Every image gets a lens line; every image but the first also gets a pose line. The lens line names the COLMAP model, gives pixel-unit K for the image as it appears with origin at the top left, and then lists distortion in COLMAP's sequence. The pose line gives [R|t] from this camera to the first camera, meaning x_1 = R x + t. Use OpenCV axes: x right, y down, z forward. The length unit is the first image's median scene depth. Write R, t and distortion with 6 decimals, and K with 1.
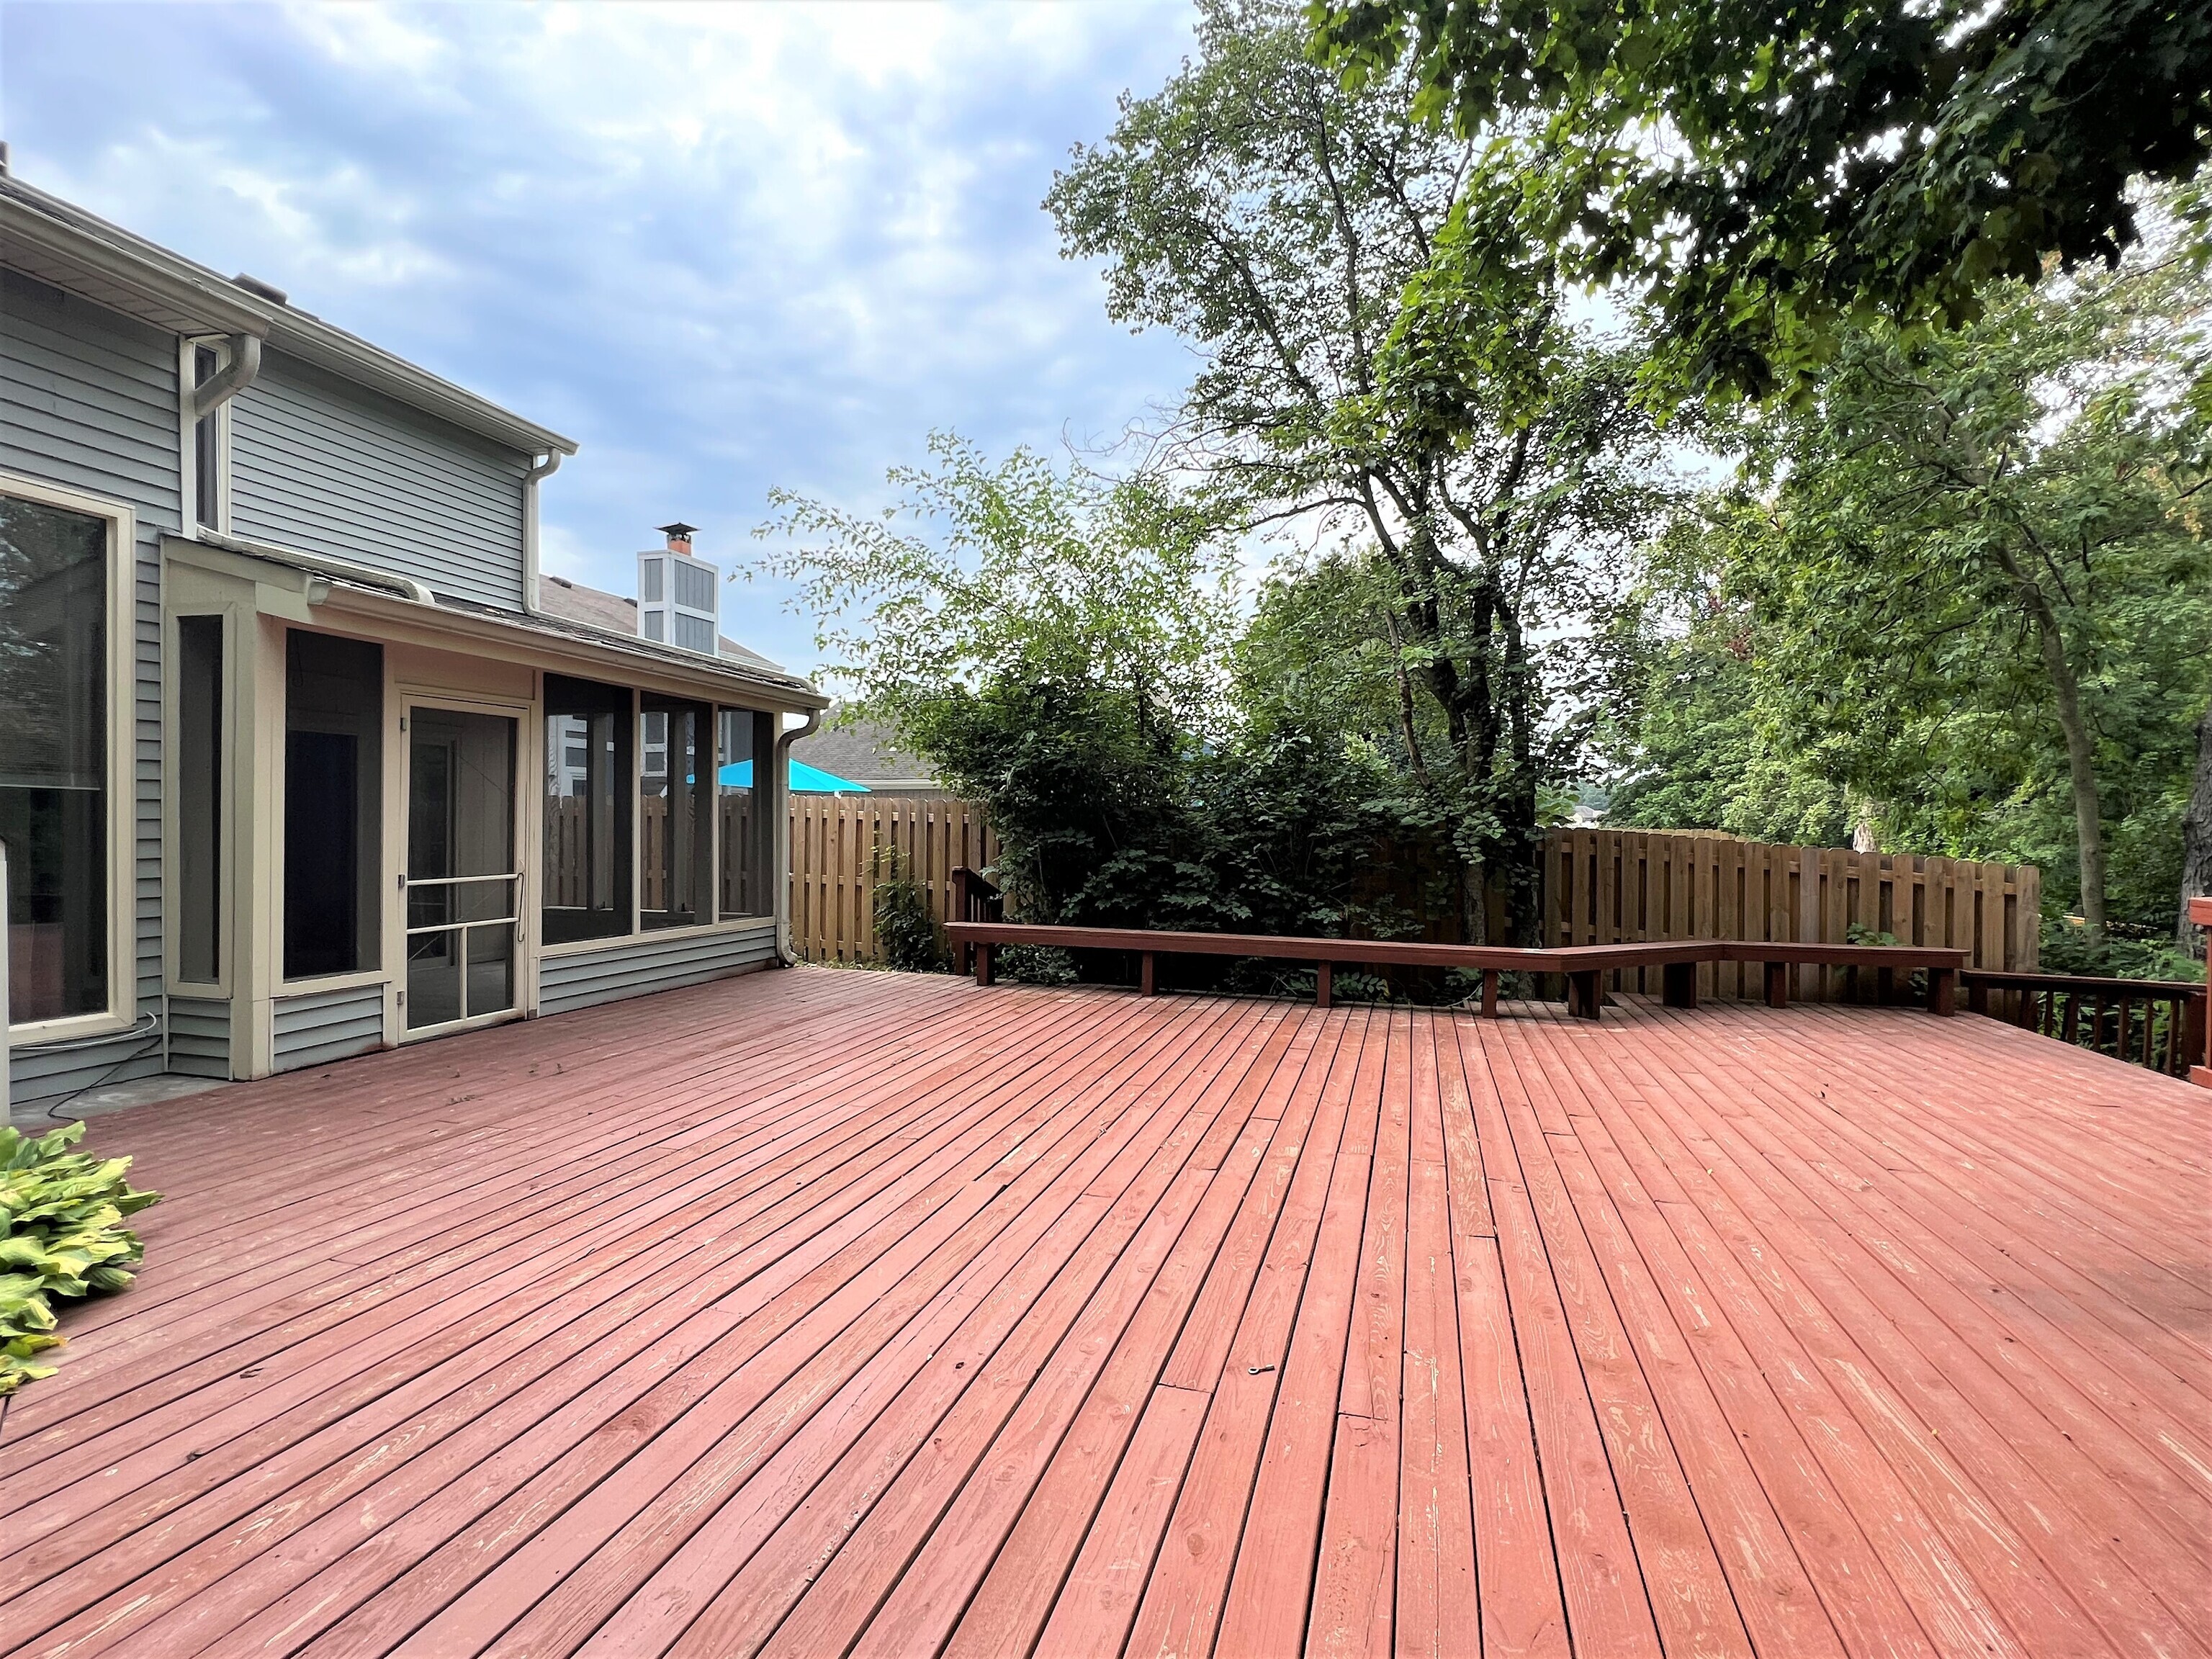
lens RADIAL K [[1065.1, 0, 1106.0], [0, 1065.1, 829.5], [0, 0, 1]] dist [-0.002009, -0.000186]
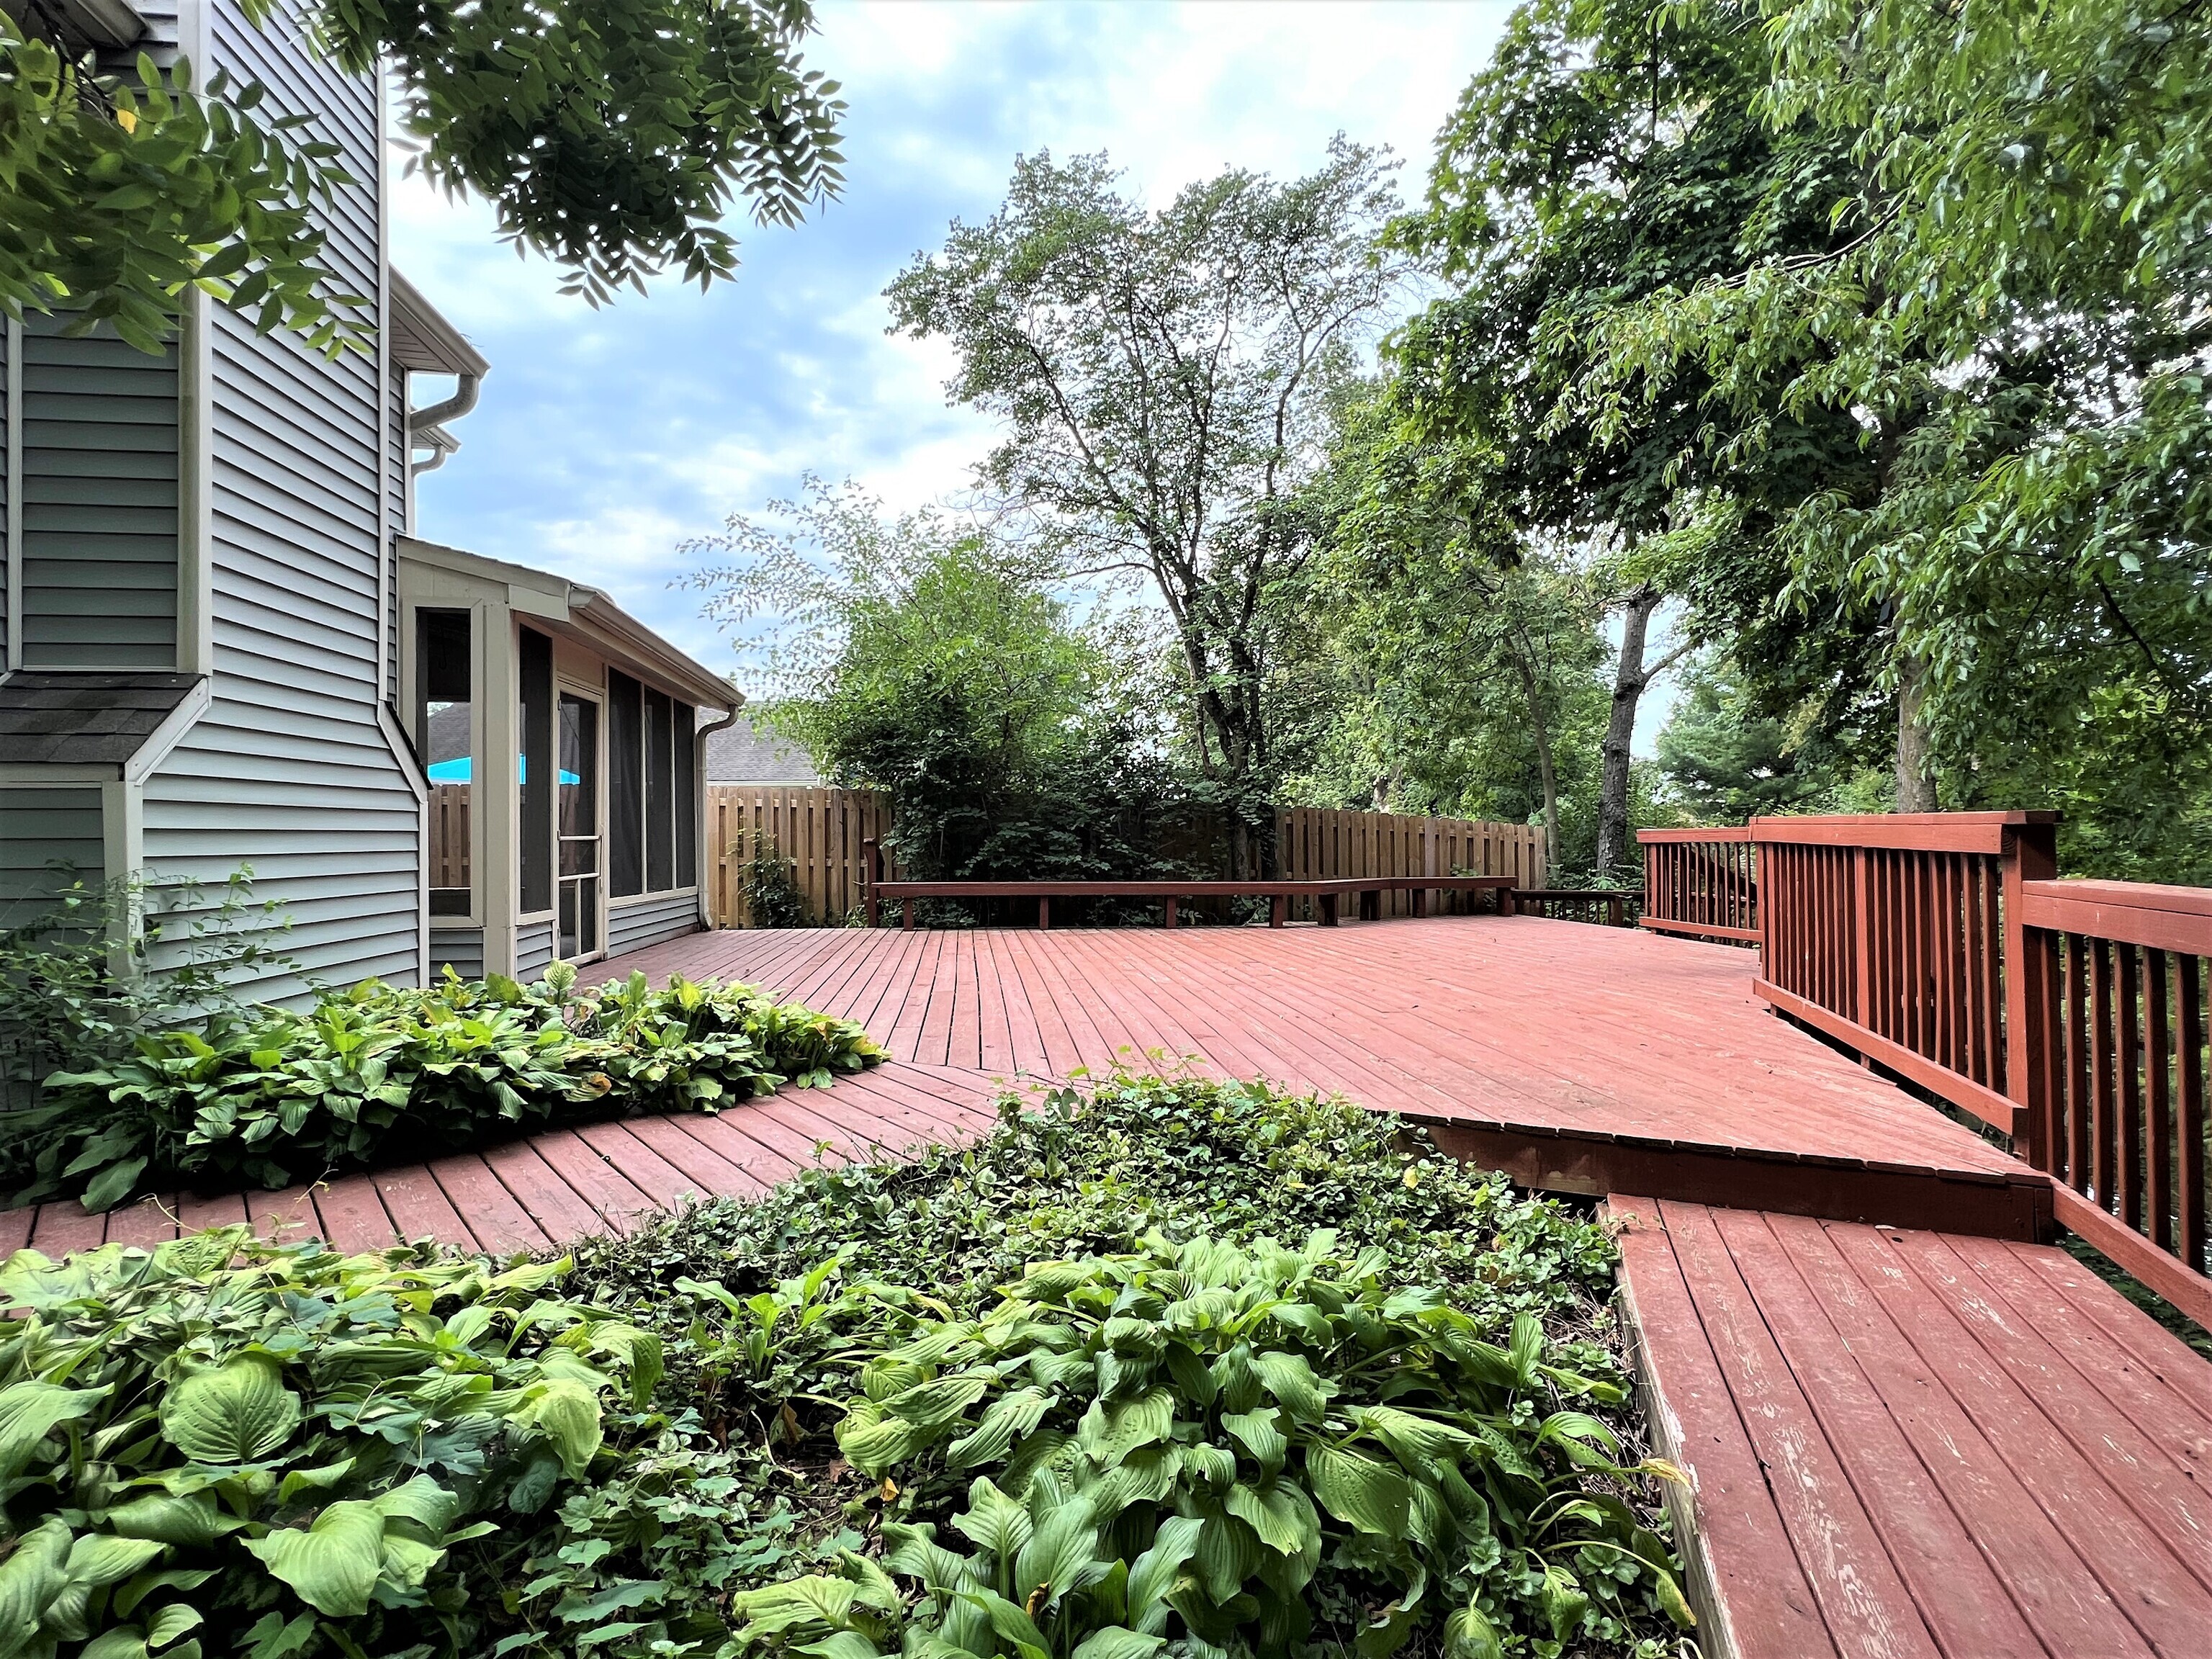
lens RADIAL K [[1065.1, 0, 1106.0], [0, 1065.1, 829.5], [0, 0, 1]] dist [-0.002009, -0.000186]
pose [[0.915786, -0.010899, 0.401518, -0.418549], [0.016999, 0.999788, -0.011633, 0.047490], [-0.401306, 0.017479, 0.915777, -0.248759]]
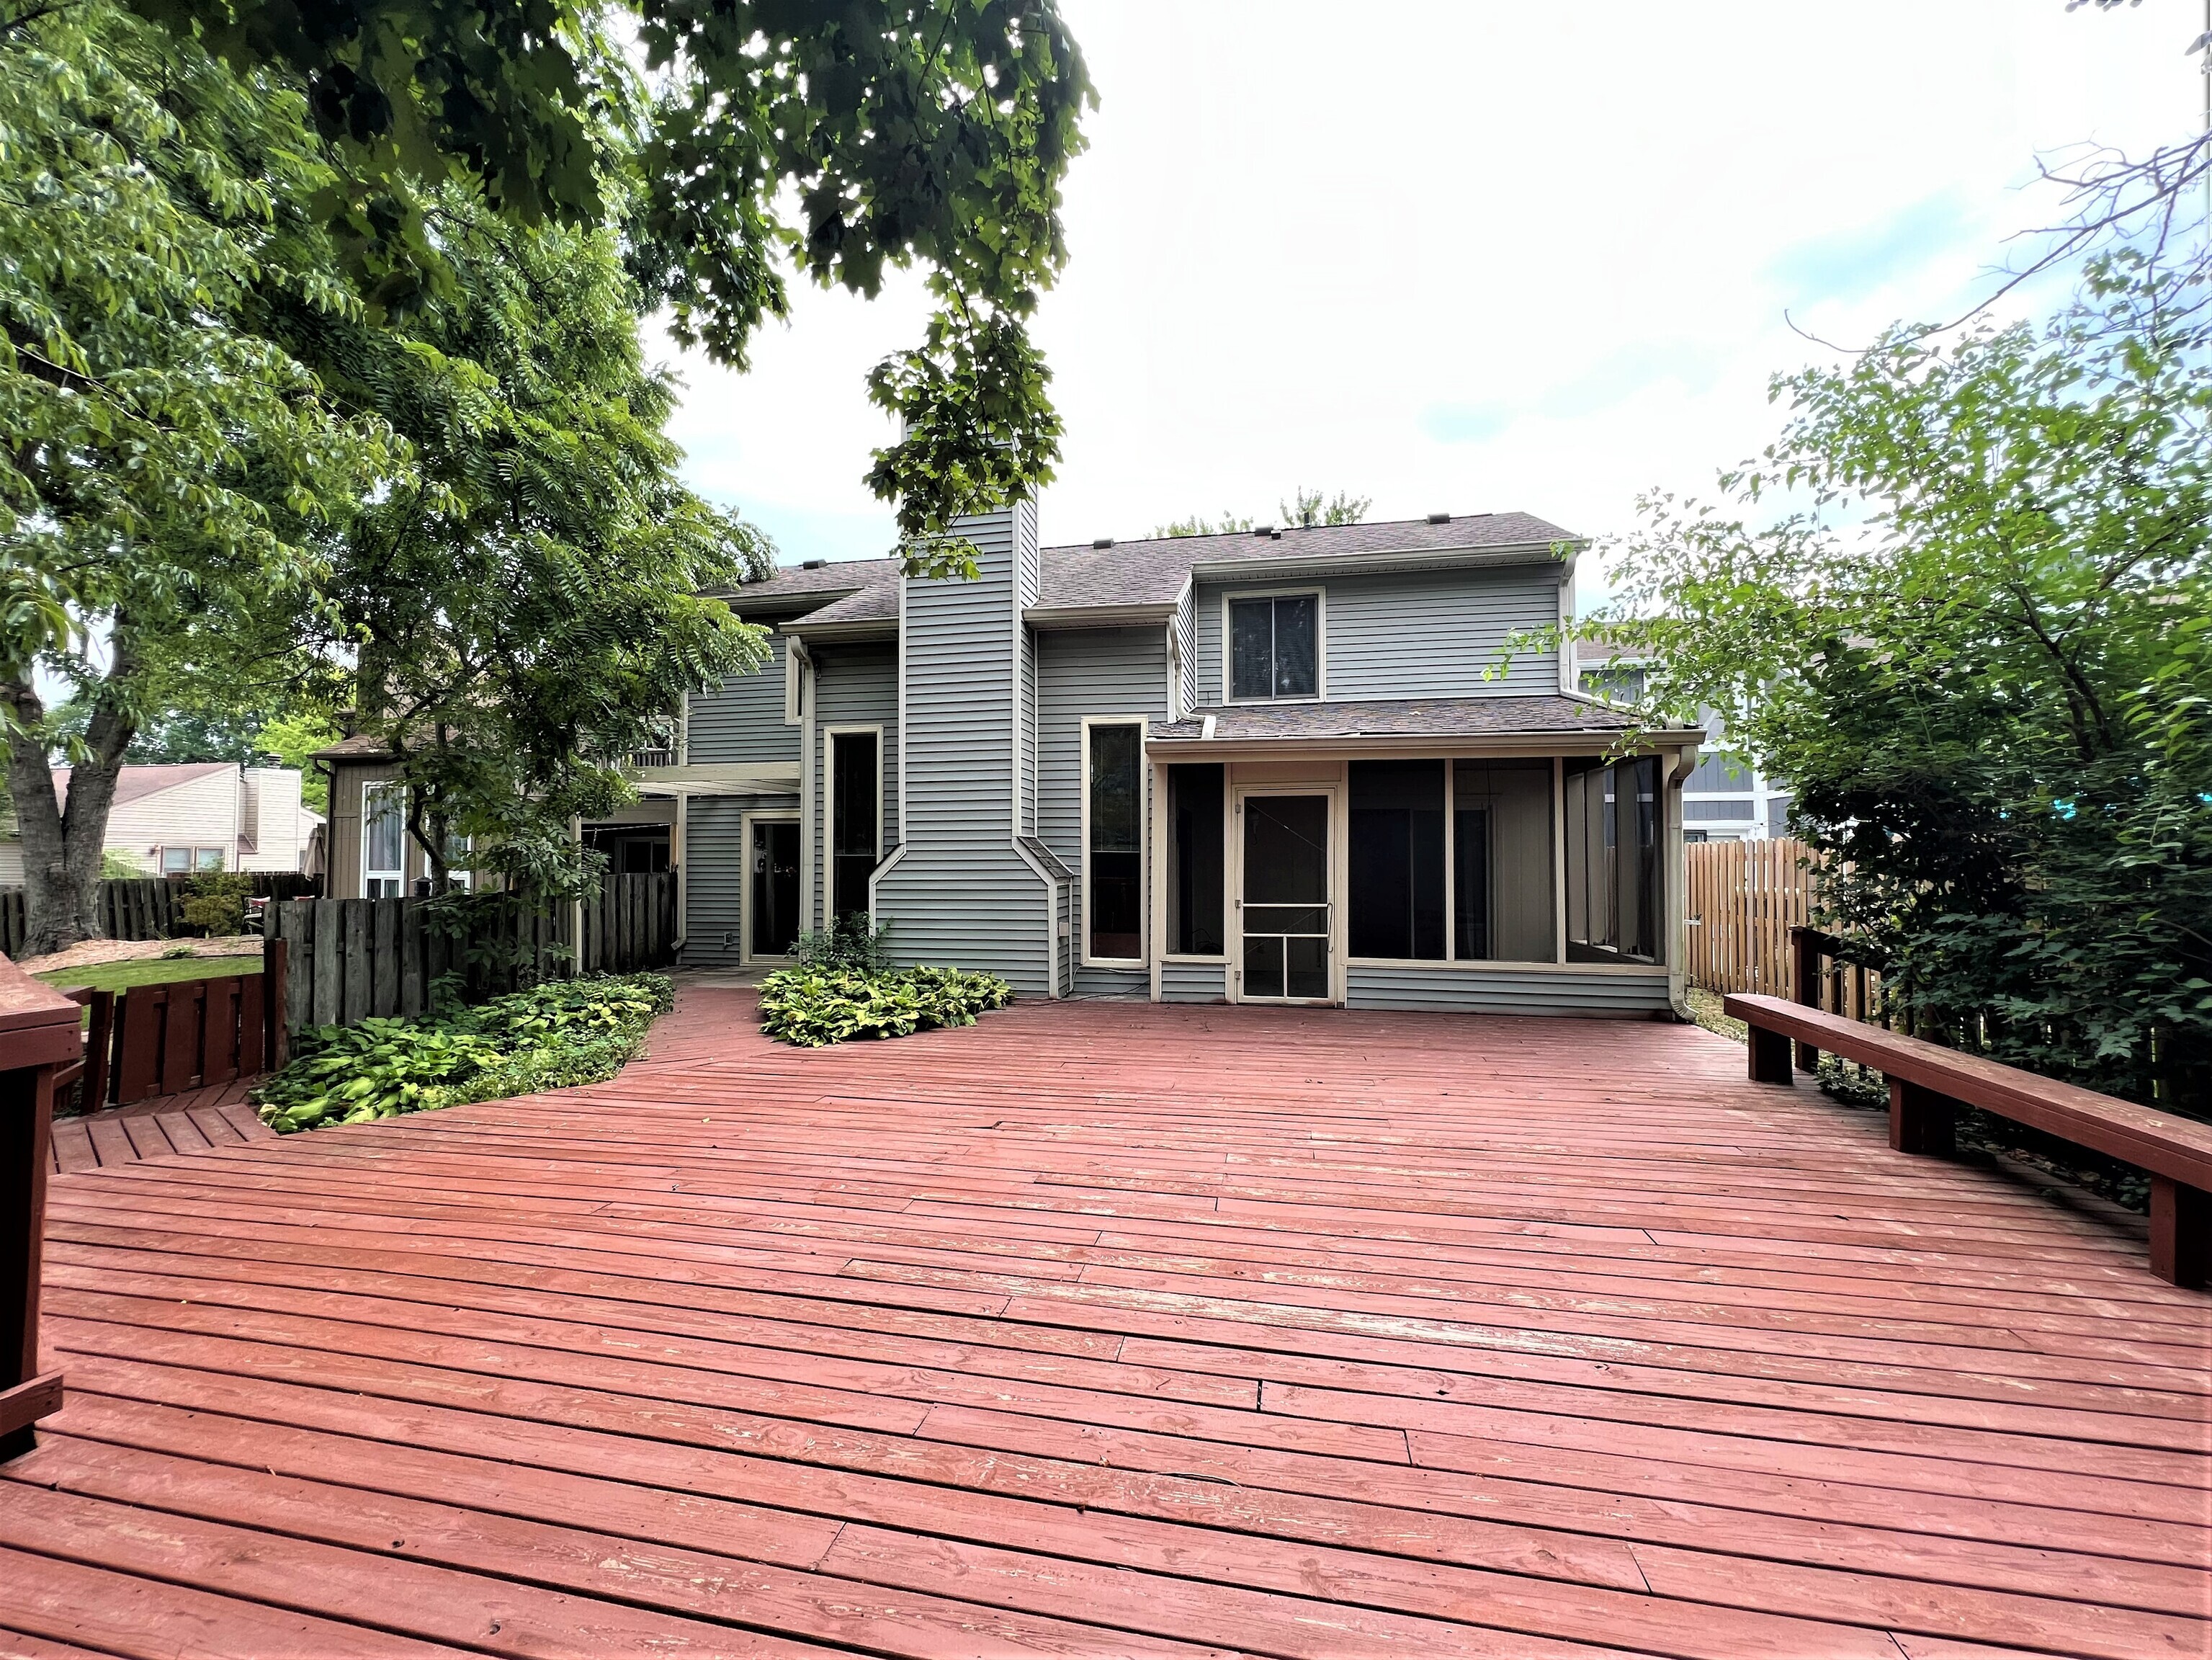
lens RADIAL K [[913.7, 0, 1106.0], [0, 913.7, 830.0], [0, 0, 1]] dist [-0.001342, 0.000457]
pose [[0.064911, -0.039072, -0.997126, 0.539115], [-0.006335, 0.999197, -0.039566, -0.006374], [0.997871, 0.008885, 0.064612, 0.507450]]
